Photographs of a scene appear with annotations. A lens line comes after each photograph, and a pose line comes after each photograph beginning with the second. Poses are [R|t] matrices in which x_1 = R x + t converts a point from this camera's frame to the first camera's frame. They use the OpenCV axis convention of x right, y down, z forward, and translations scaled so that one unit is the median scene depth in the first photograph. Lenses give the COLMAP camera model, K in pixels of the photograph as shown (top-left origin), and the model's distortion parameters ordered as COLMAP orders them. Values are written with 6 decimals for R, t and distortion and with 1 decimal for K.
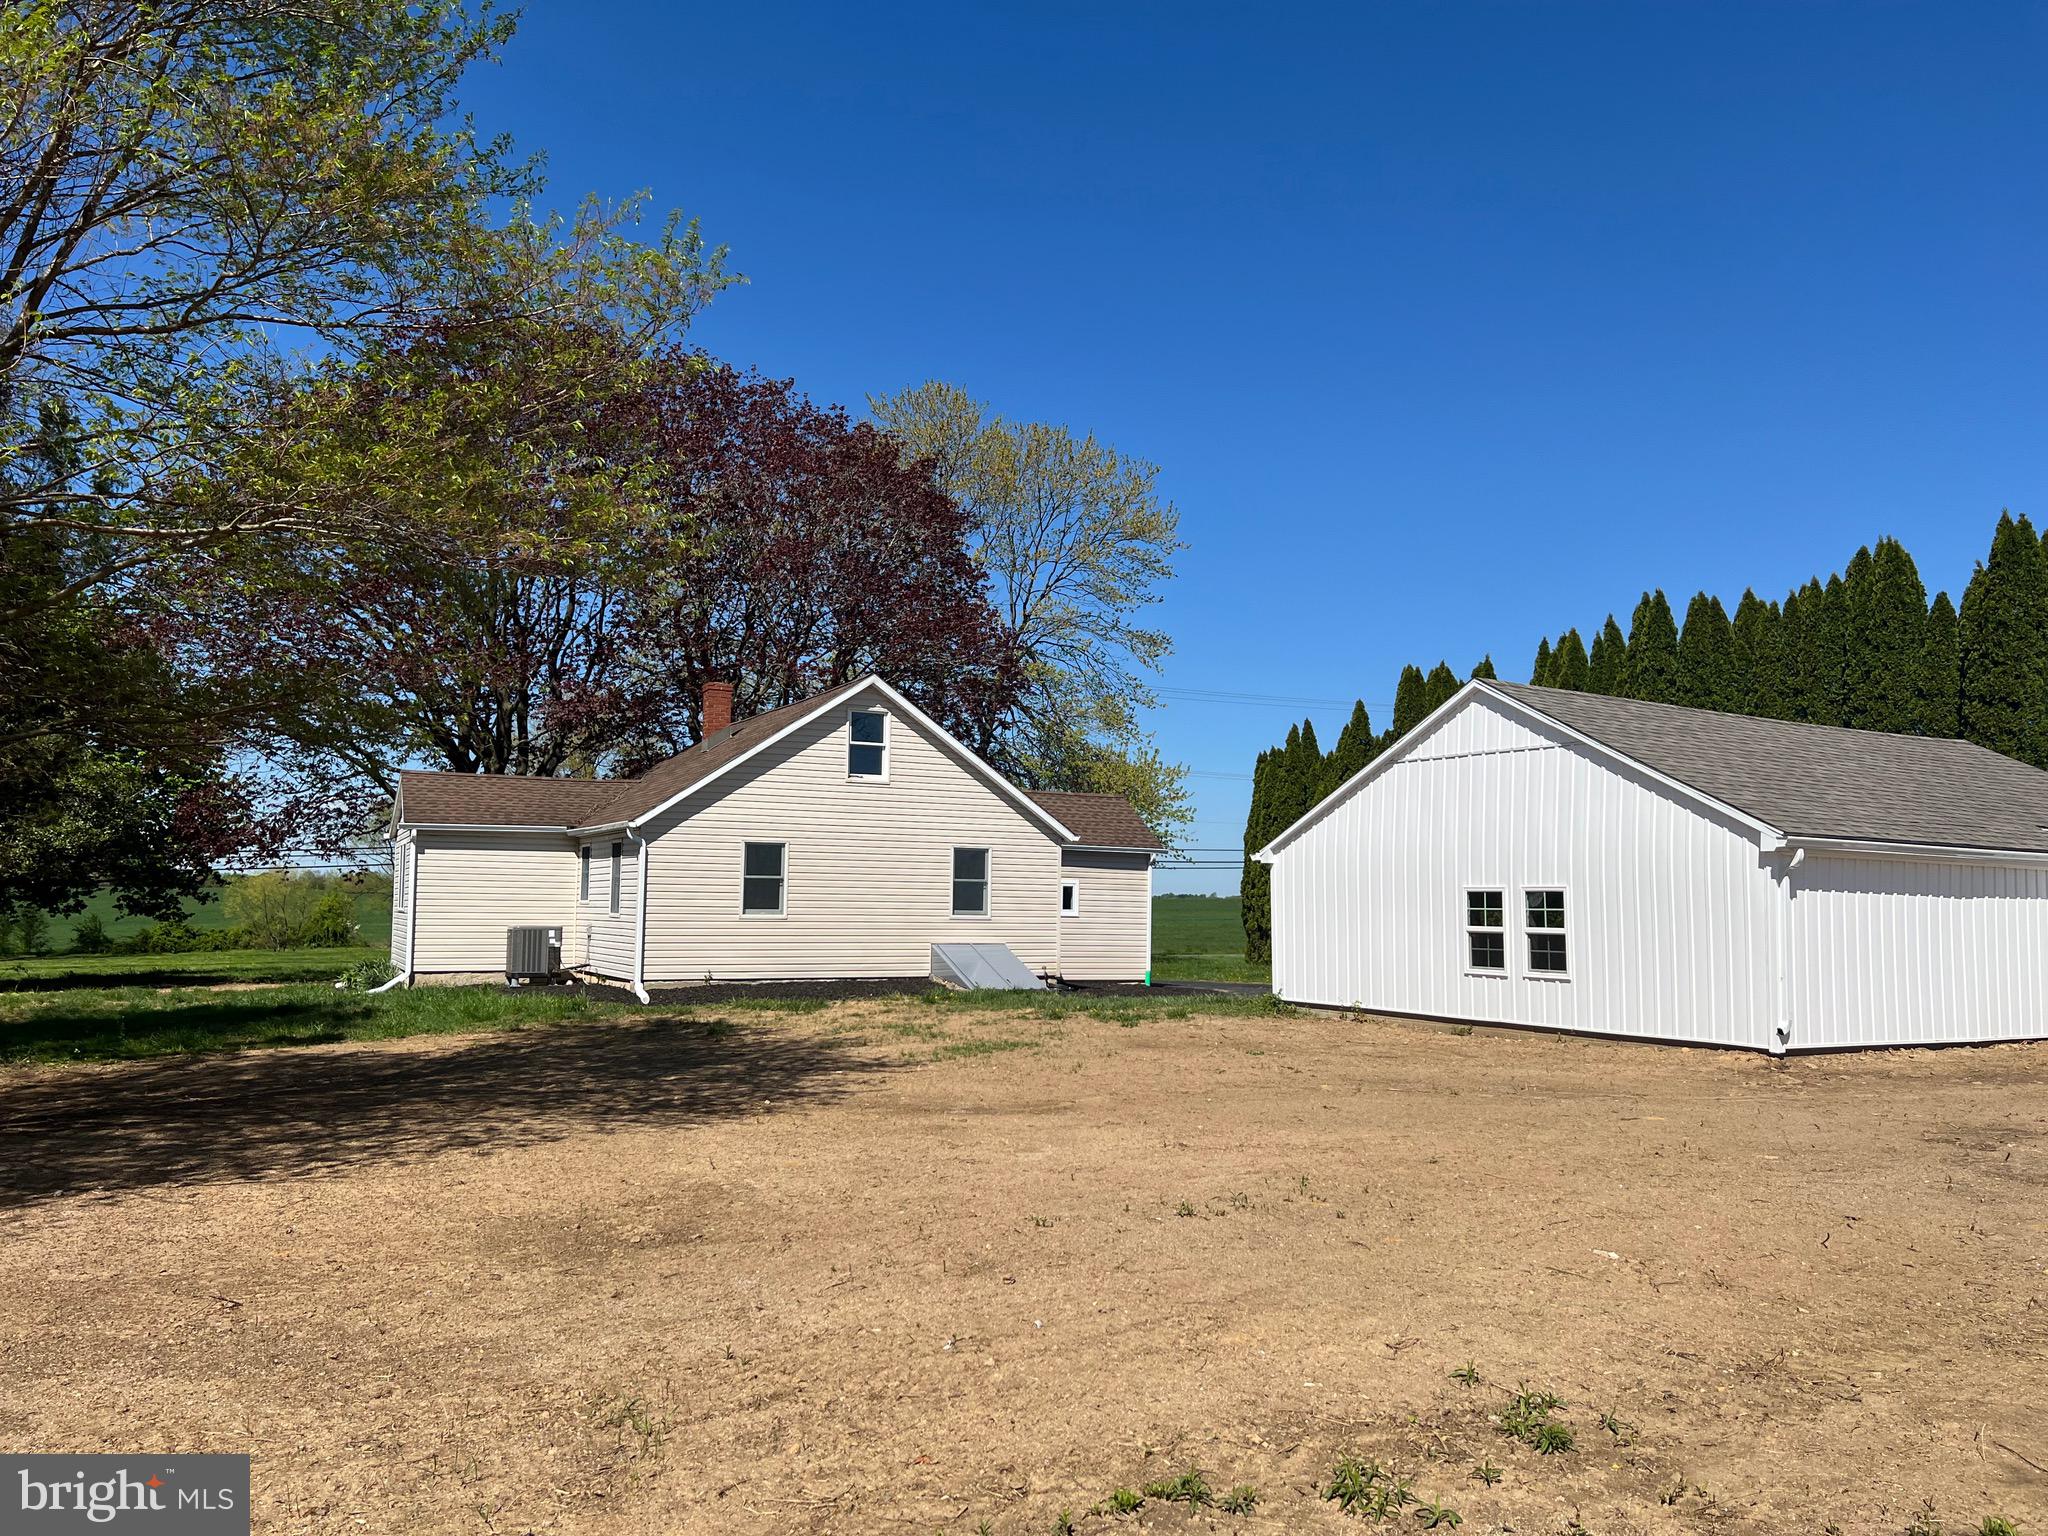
lens RADIAL K [[1552.2, 0, 1024.0], [0, 1552.2, 768.0], [0, 0, 1]] dist [0.109080, -0.134498]
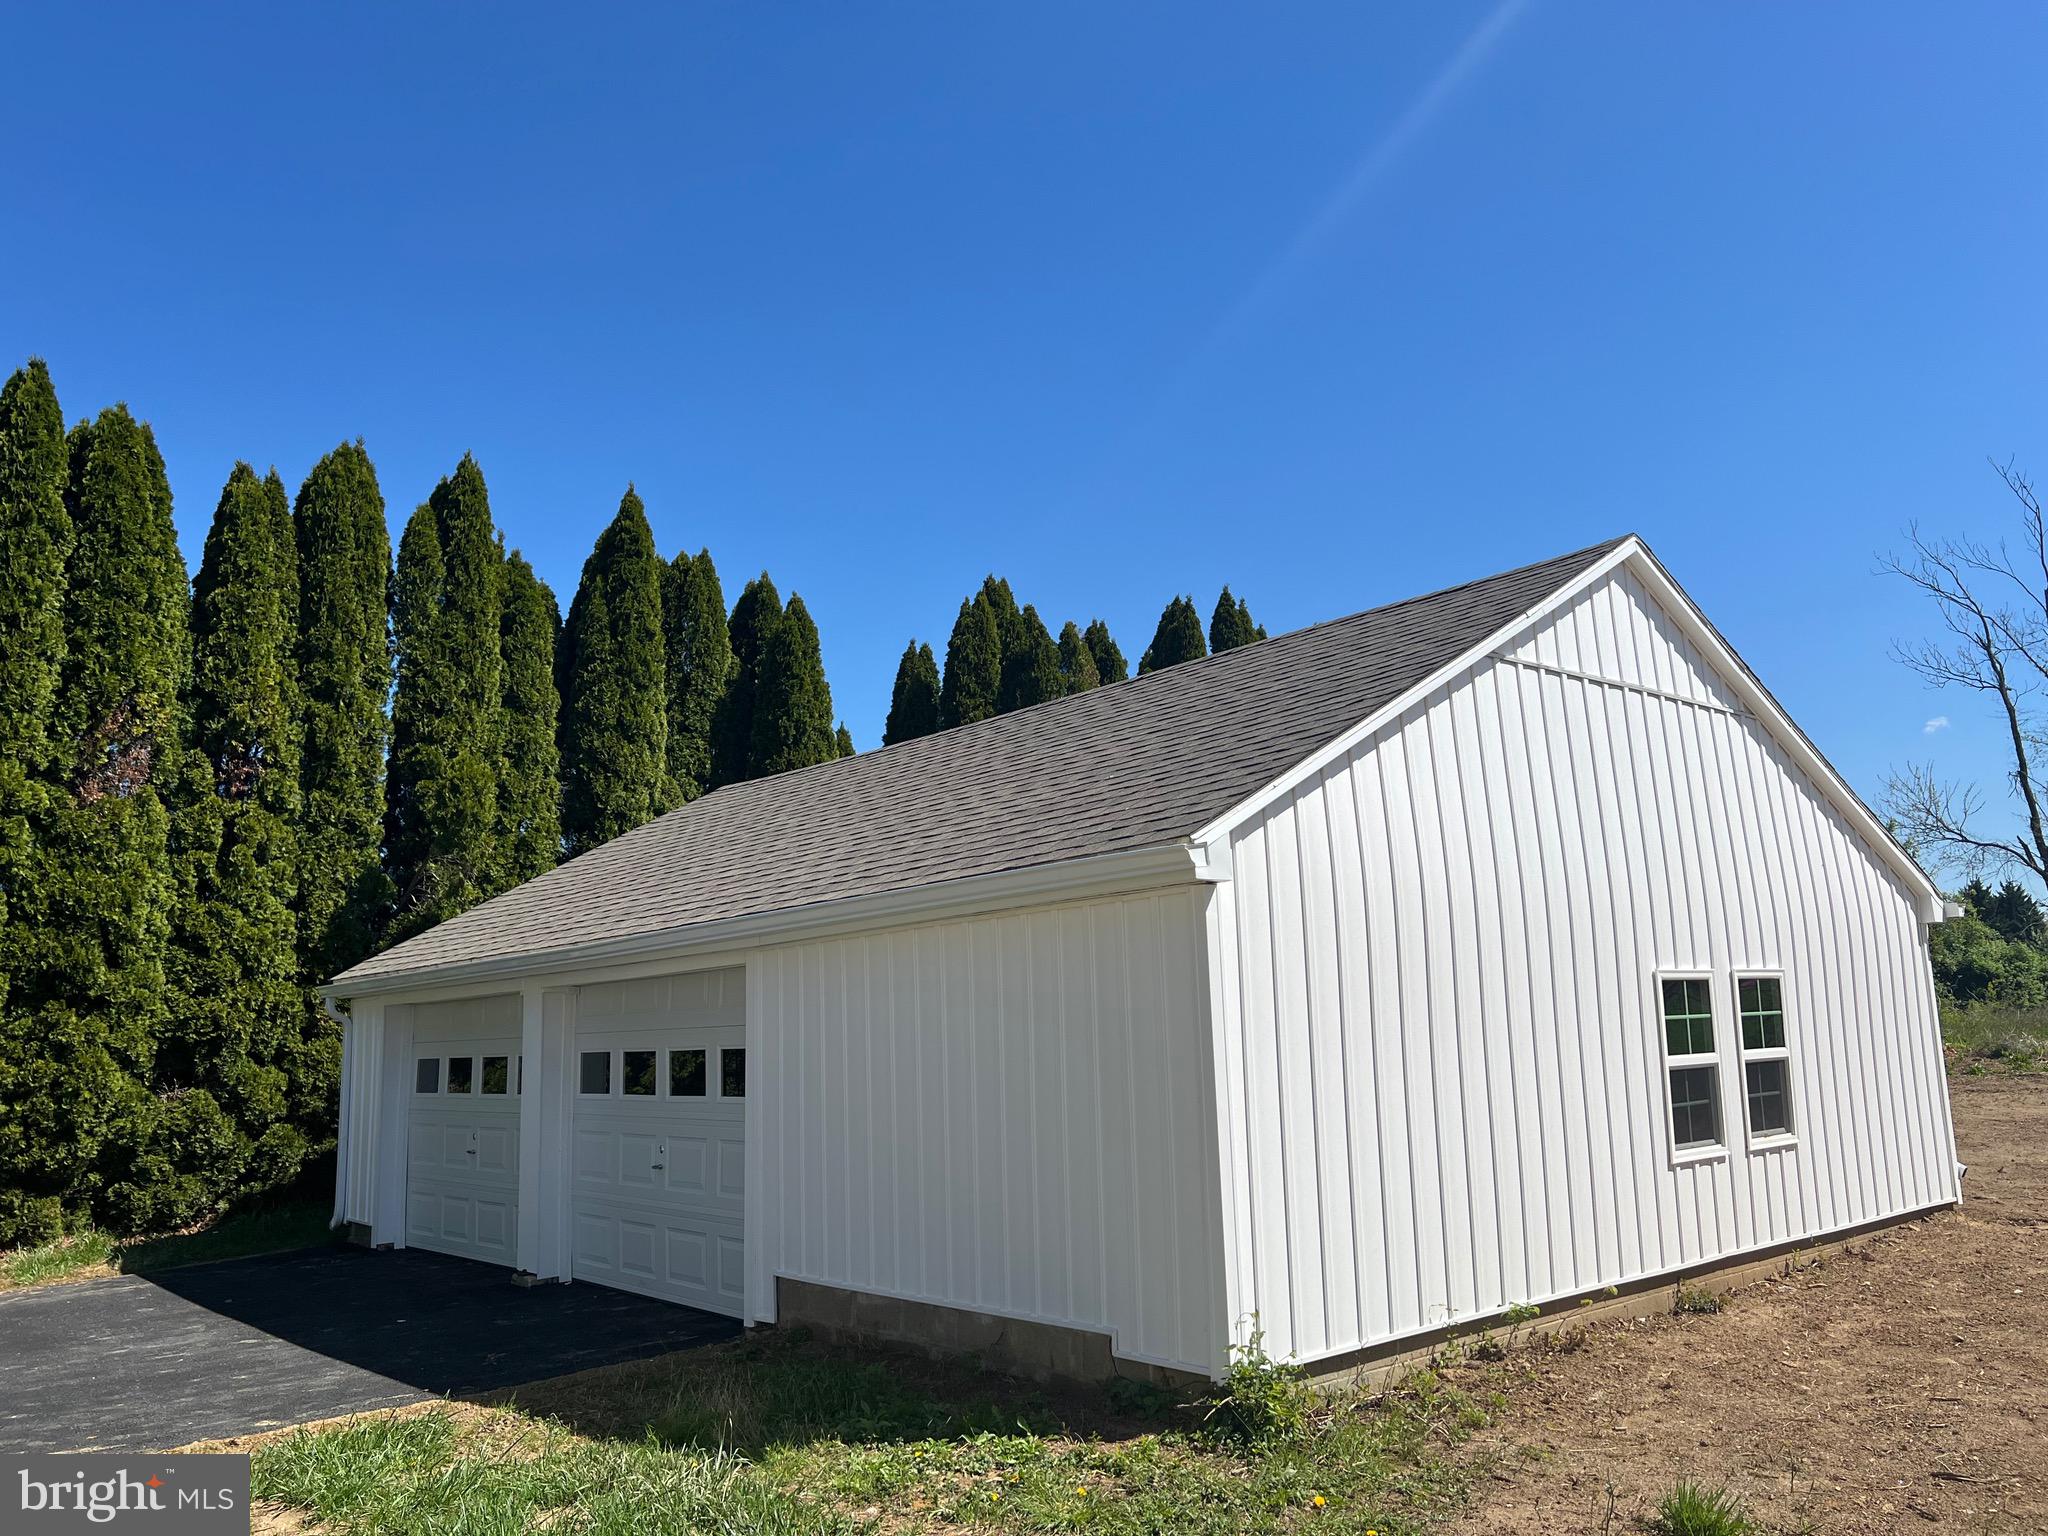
lens RADIAL K [[1552.2, 0, 1024.0], [0, 1552.2, 768.0], [0, 0, 1]] dist [0.109080, -0.134498]
pose [[-0.197752, 0.146887, 0.969184, -0.094826], [-0.057755, 0.985246, -0.161106, 0.071596], [-0.978549, -0.087834, -0.186351, 0.886046]]
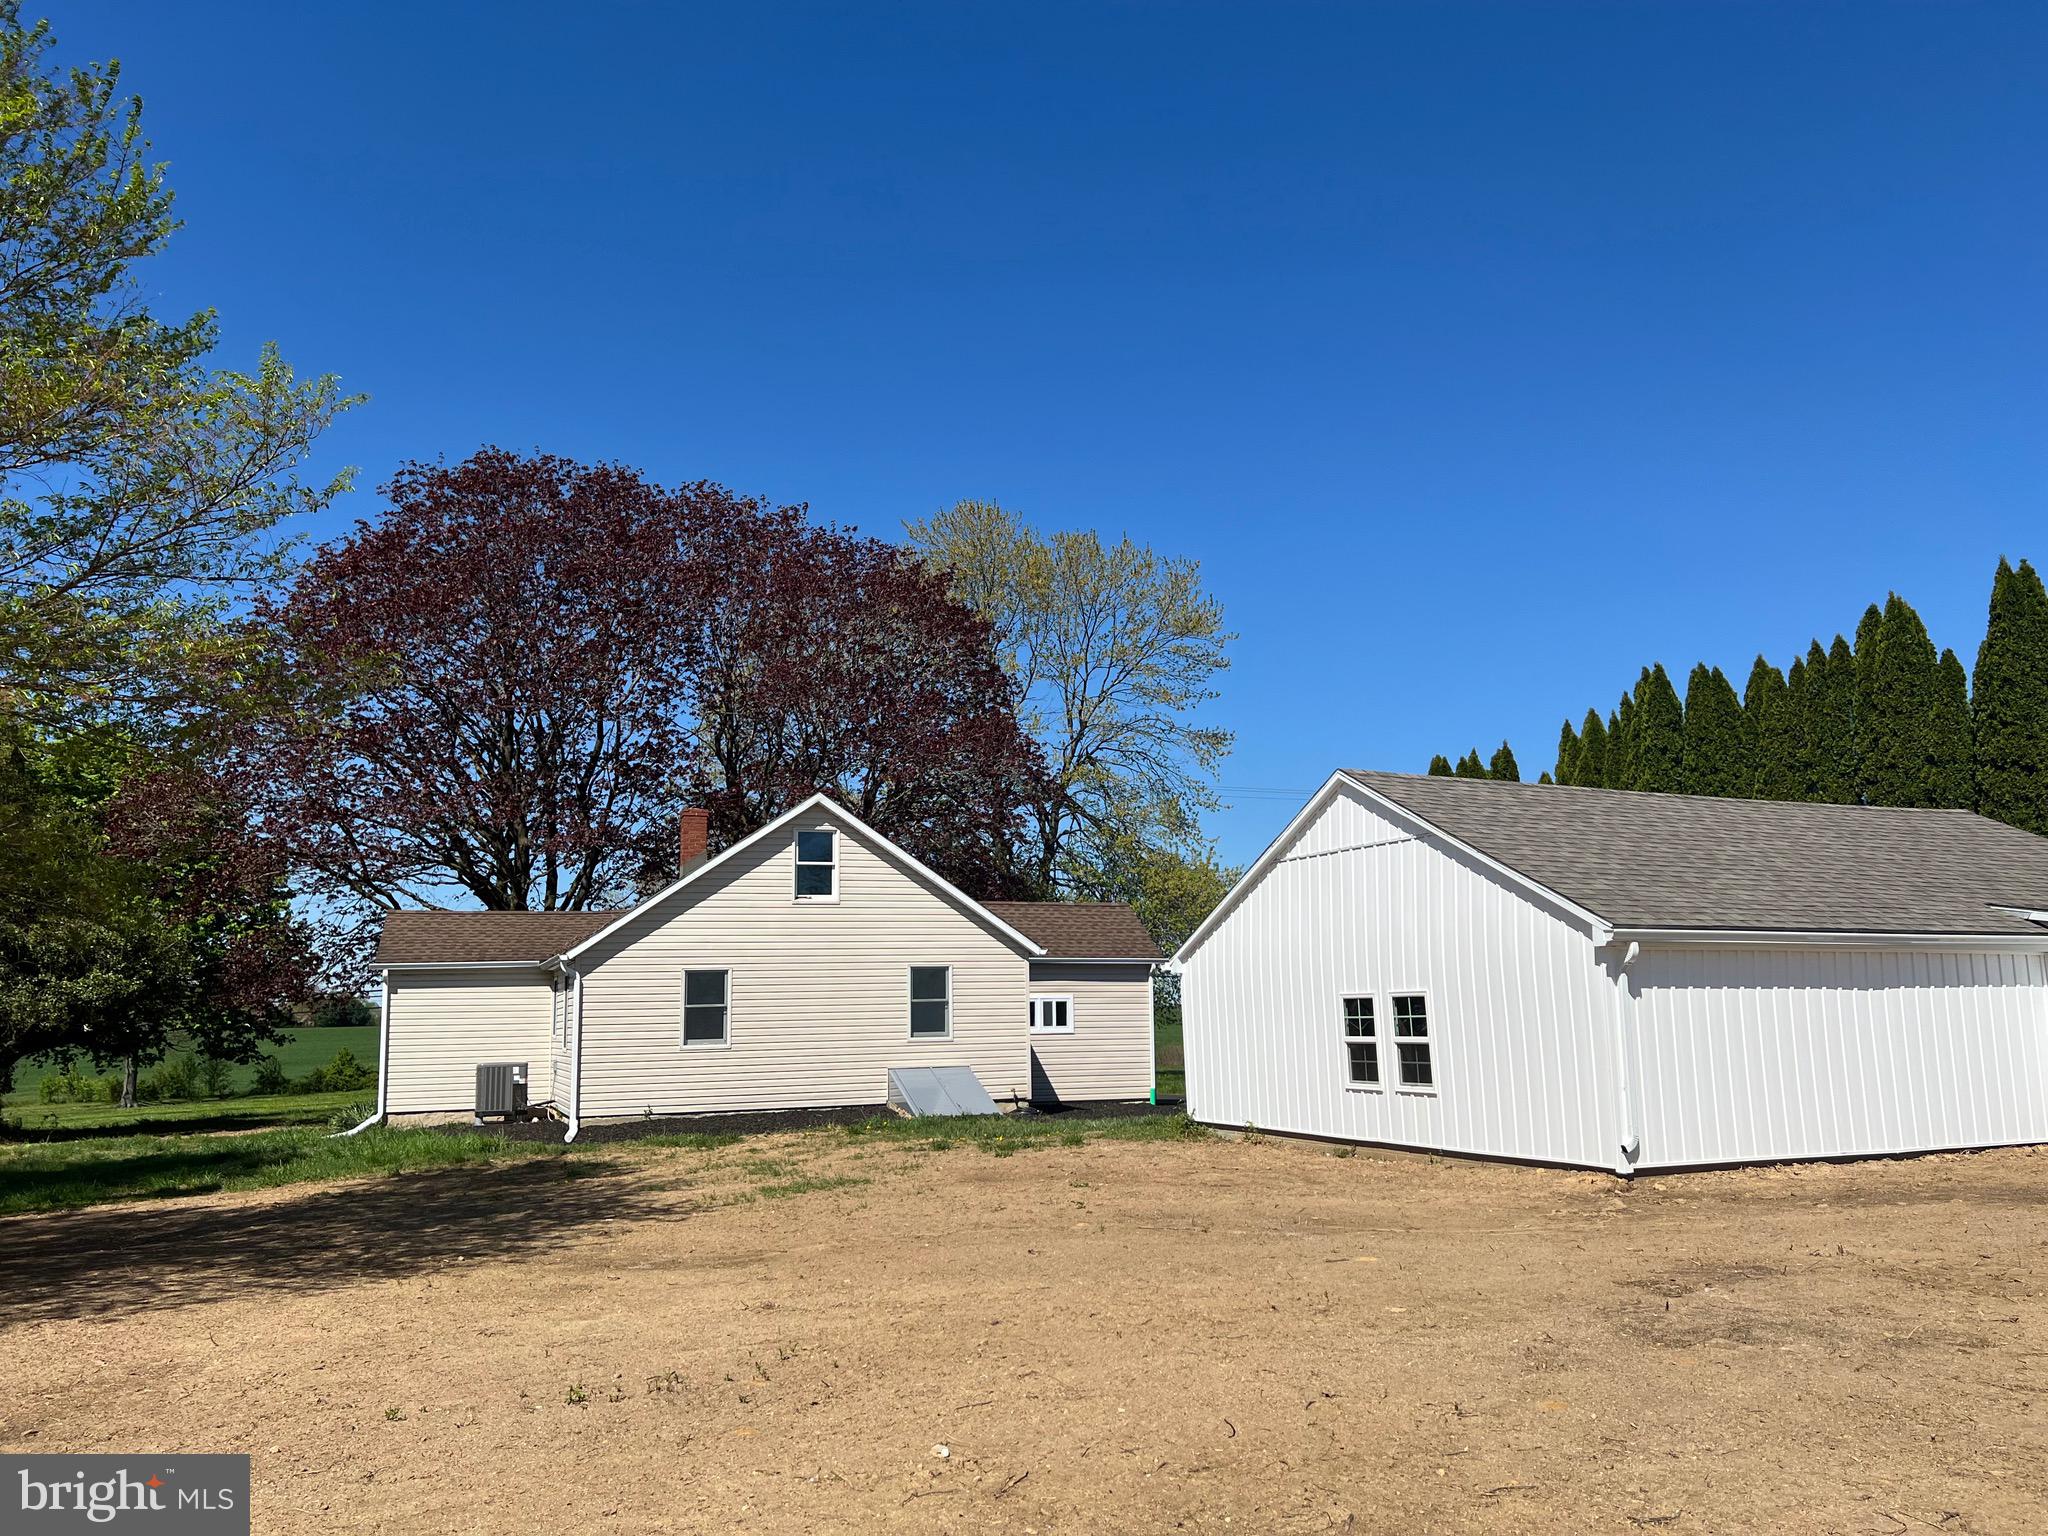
lens RADIAL K [[1552.2, 0, 1024.0], [0, 1552.2, 768.0], [0, 0, 1]] dist [0.109080, -0.134498]
pose [[0.993497, -0.050257, -0.102163, 0.136777], [0.042920, 0.996423, -0.072791, 0.001372], [0.105455, 0.067933, 0.992101, 0.036337]]
